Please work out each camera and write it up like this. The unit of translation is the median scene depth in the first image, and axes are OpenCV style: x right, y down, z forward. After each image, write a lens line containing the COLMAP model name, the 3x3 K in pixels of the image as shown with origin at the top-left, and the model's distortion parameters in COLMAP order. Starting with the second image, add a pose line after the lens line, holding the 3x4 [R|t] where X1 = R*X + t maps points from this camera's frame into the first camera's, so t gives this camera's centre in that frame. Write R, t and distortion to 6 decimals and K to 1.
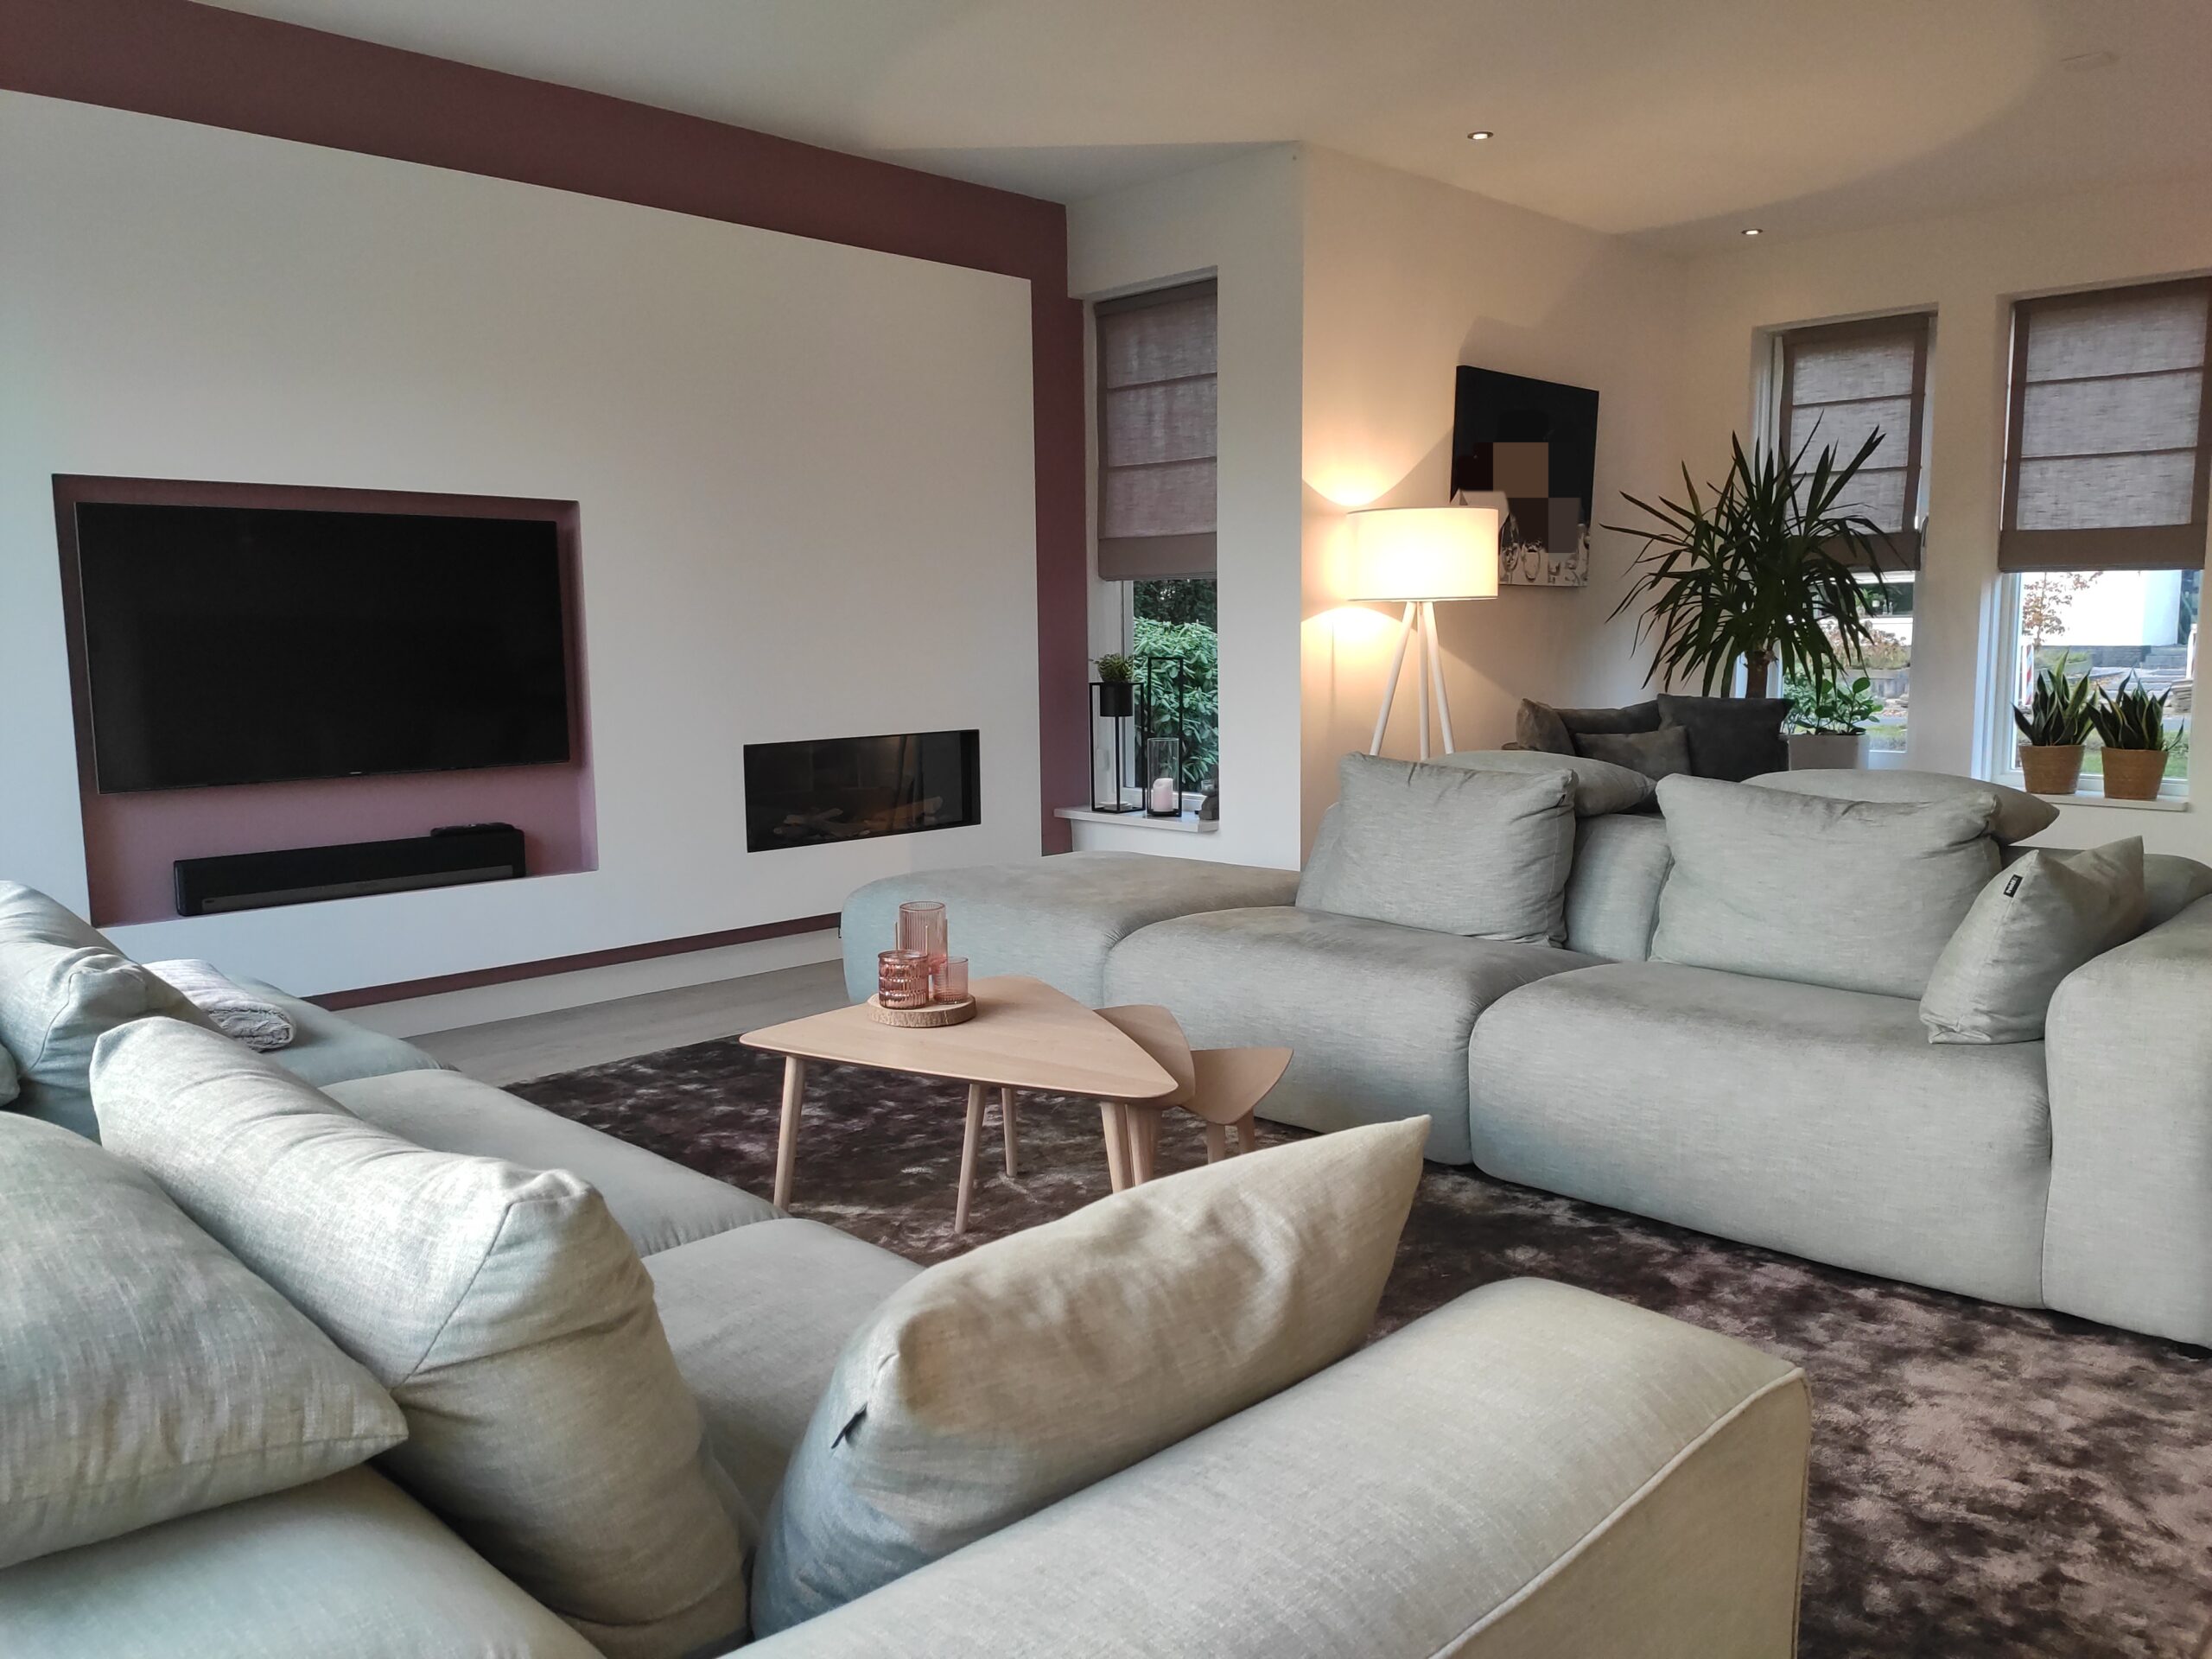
lens RADIAL K [[1671.6, 0, 1116.4], [0, 1671.6, 824.2], [0, 0, 1]] dist [0.063659, -0.085943]
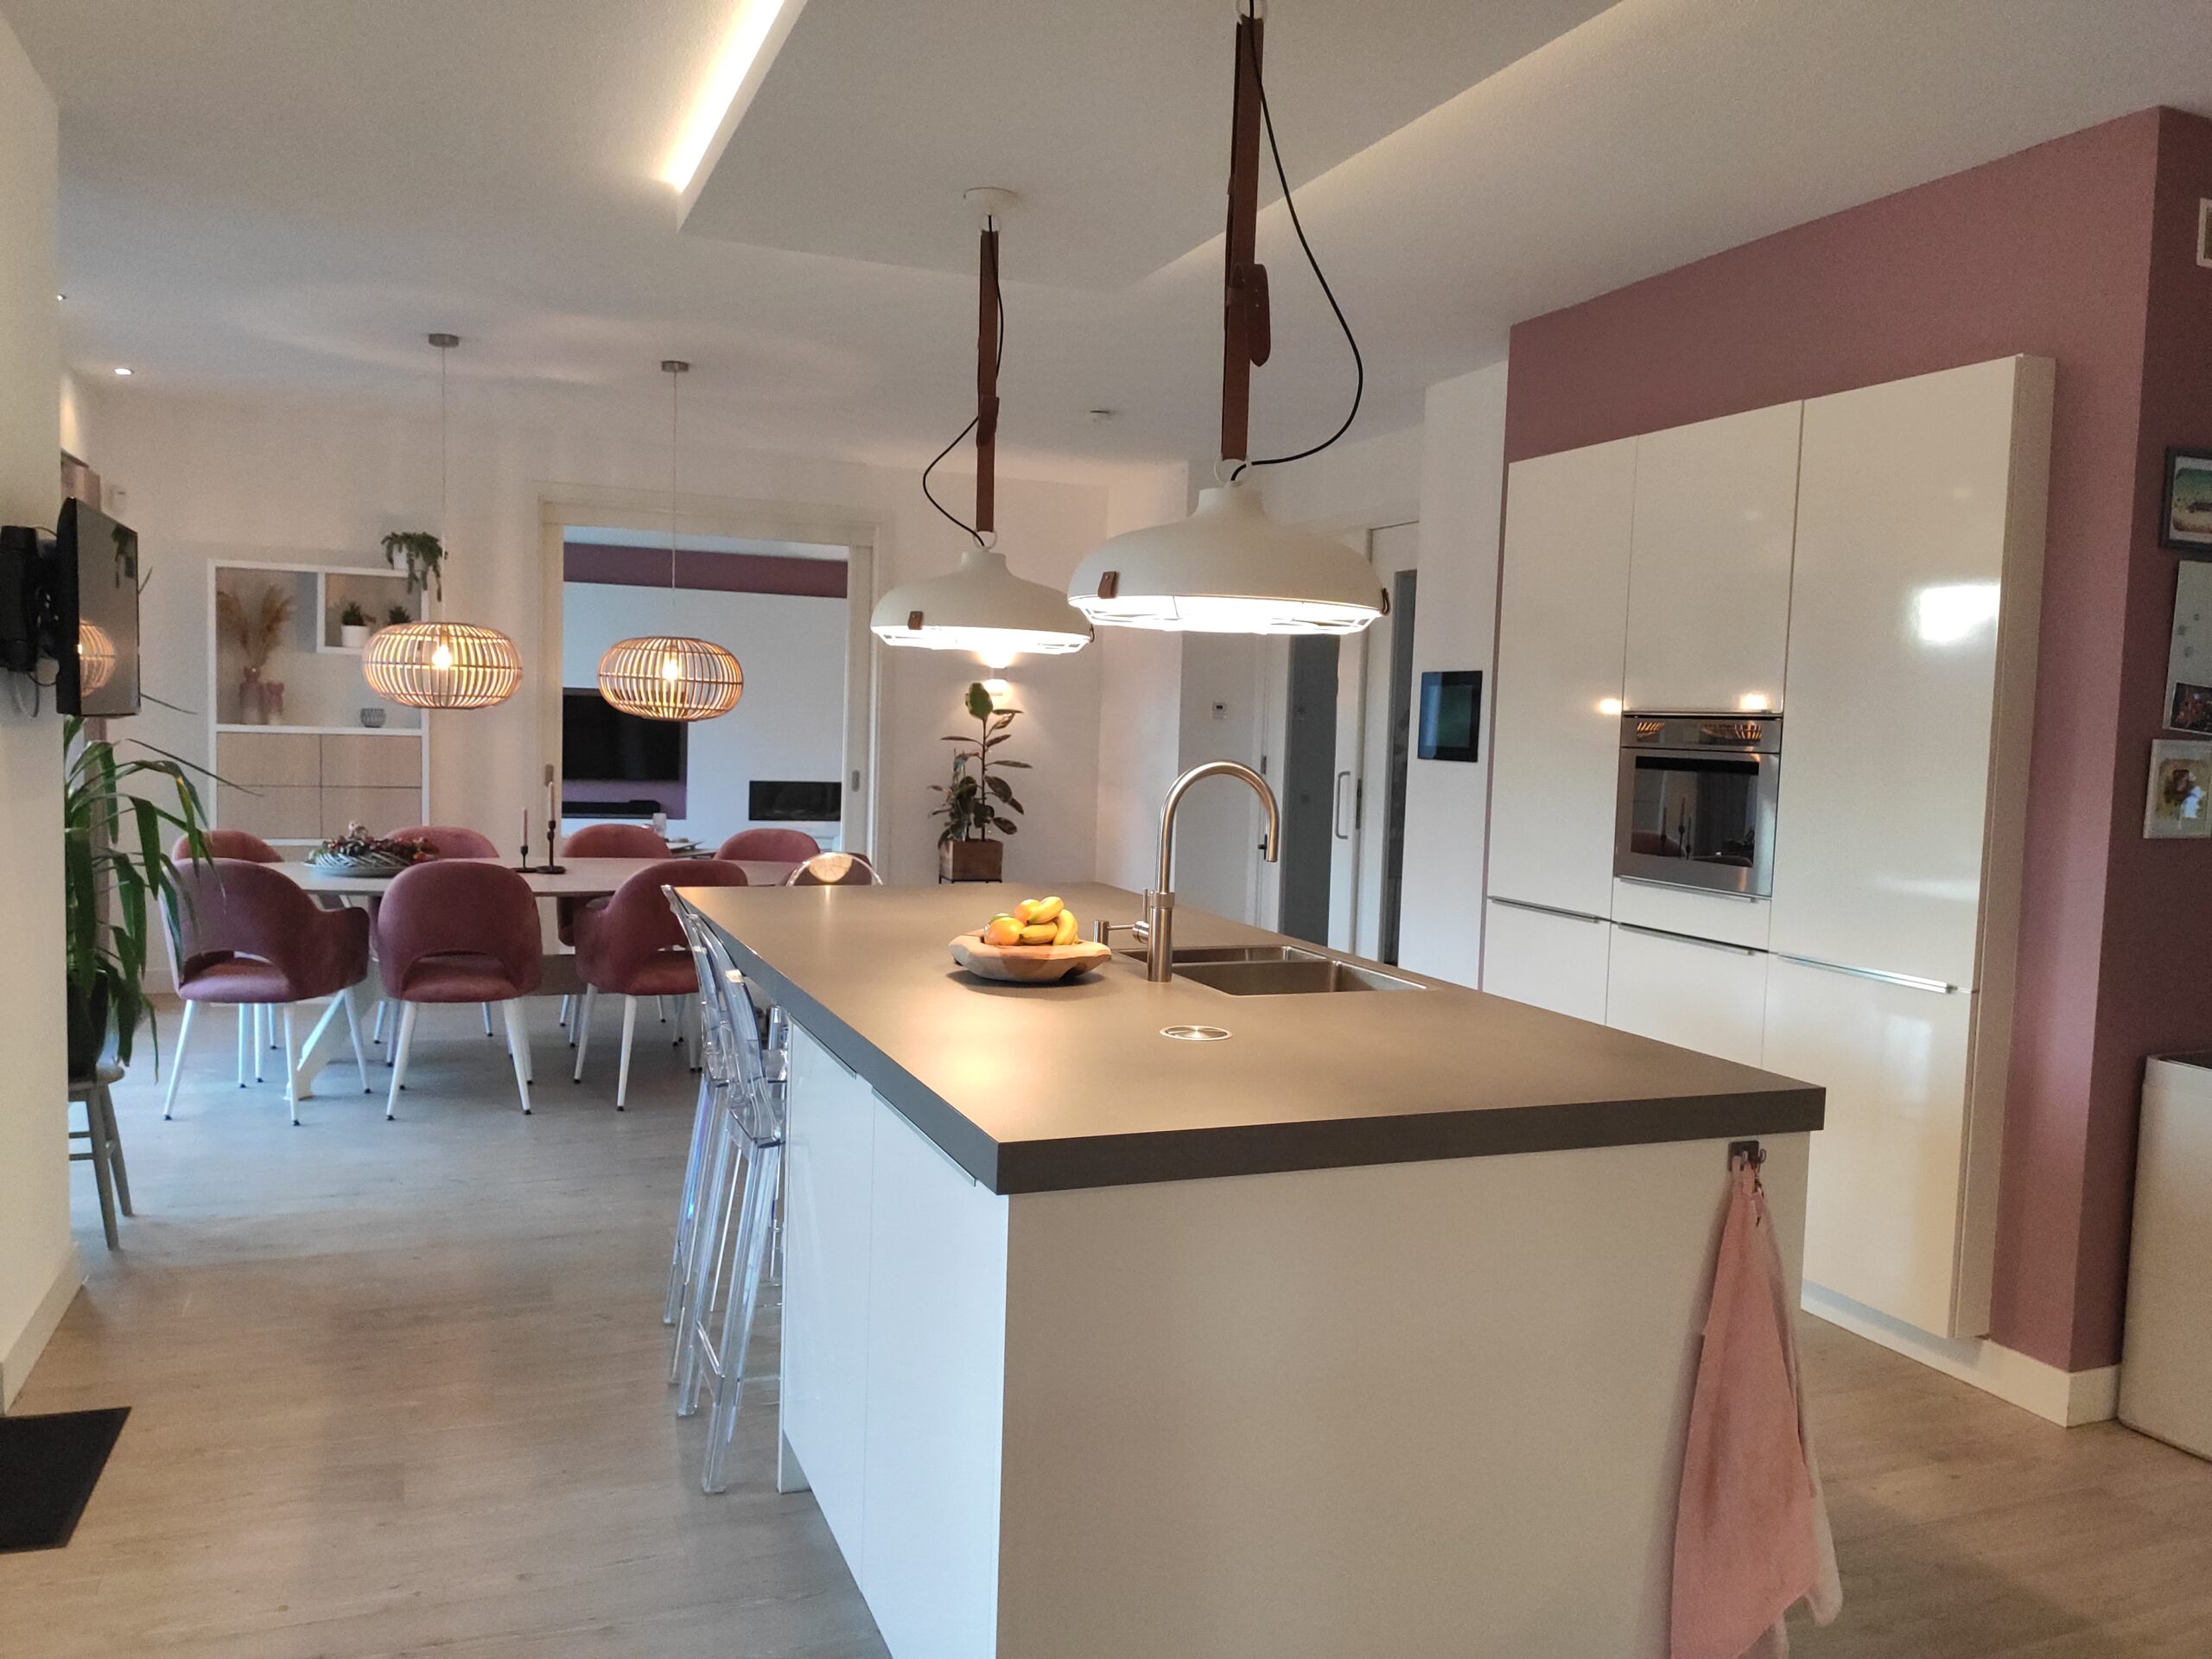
lens RADIAL K [[1671.6, 0, 1107.7], [0, 1671.6, 828.4], [0, 0, 1]] dist [0.063659, -0.085943]
pose [[0.919352, 0.065161, -0.388003, 1.447358], [-0.085722, 0.995672, -0.035902, 0.083658], [0.383984, 0.066266, 0.920959, -1.333187]]
